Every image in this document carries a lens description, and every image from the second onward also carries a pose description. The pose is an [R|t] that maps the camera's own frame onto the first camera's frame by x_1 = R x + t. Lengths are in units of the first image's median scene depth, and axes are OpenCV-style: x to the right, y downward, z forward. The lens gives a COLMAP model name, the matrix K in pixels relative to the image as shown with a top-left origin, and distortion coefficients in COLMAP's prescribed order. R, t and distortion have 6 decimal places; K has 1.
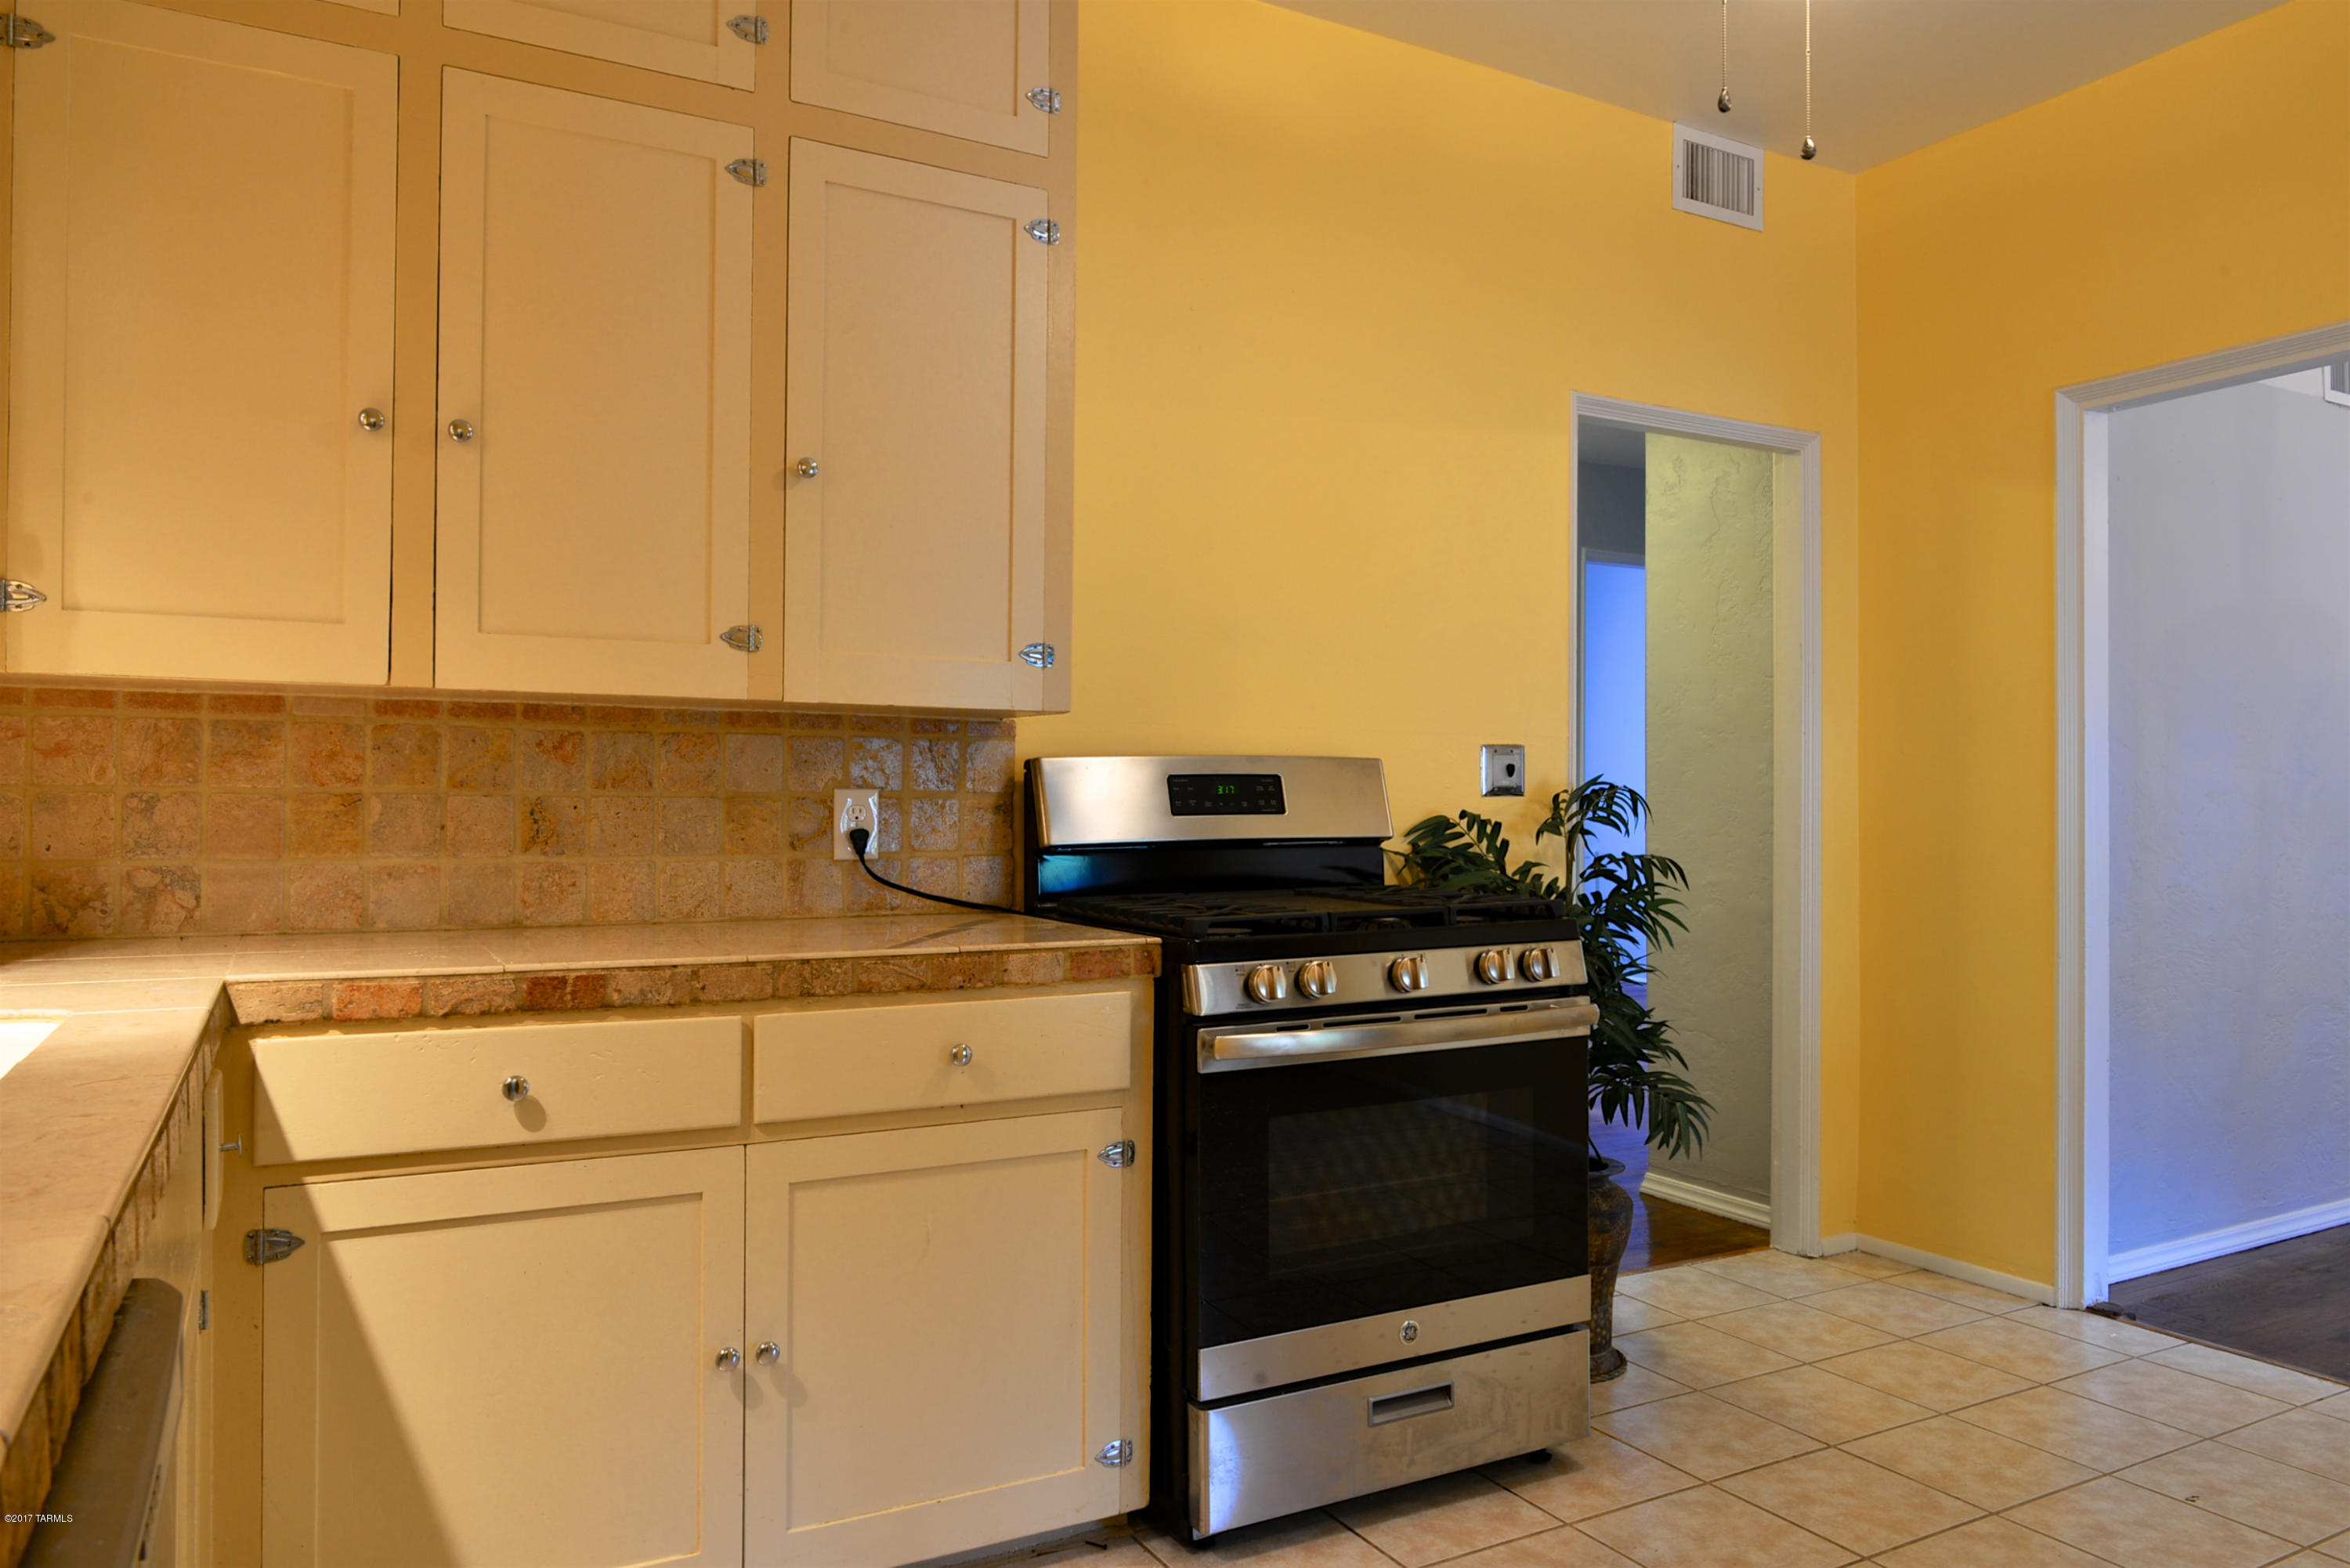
lens RADIAL K [[1596.4, 0, 1175.0], [0, 1596.4, 784.0], [0, 0, 1]] dist [-0.010597, -0.000351]
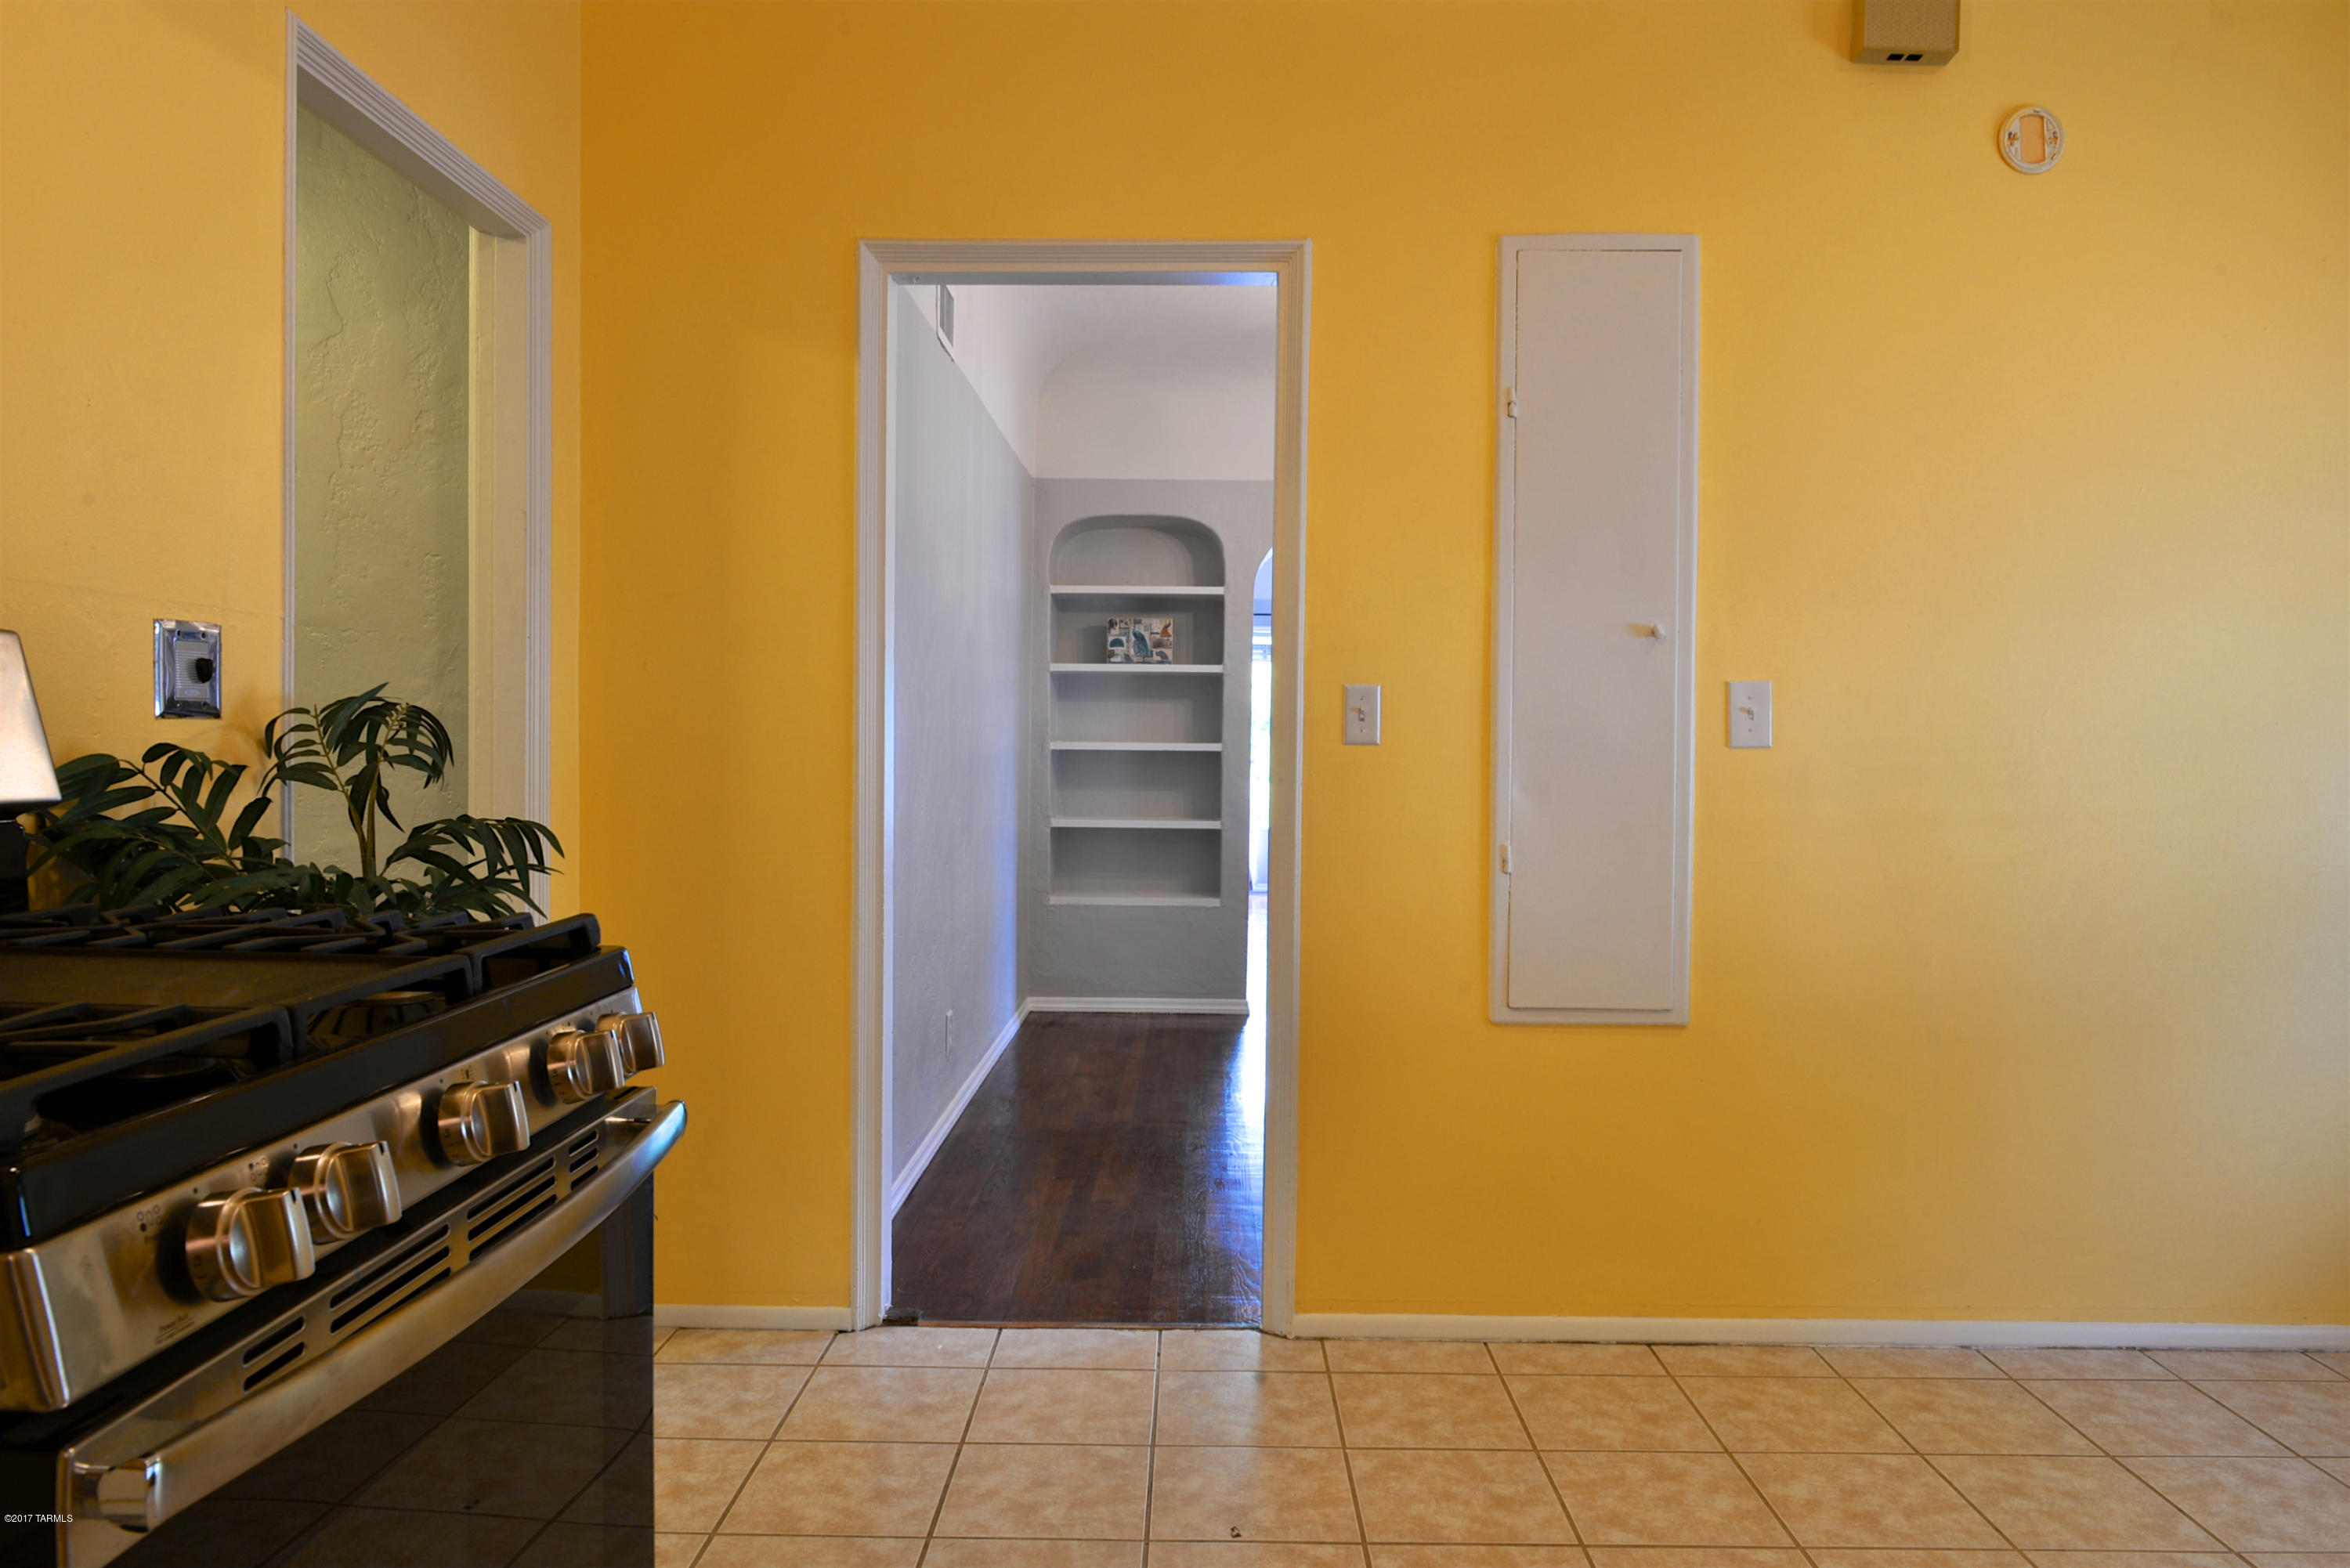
lens RADIAL K [[1596.4, 0, 1175.0], [0, 1596.4, 784.0], [0, 0, 1]] dist [-0.010597, -0.000351]
pose [[0.495158, -0.020061, 0.868571, -0.099349], [-0.016769, 0.999326, 0.032641, 0.007092], [-0.868641, -0.030728, 0.494488, 0.462512]]
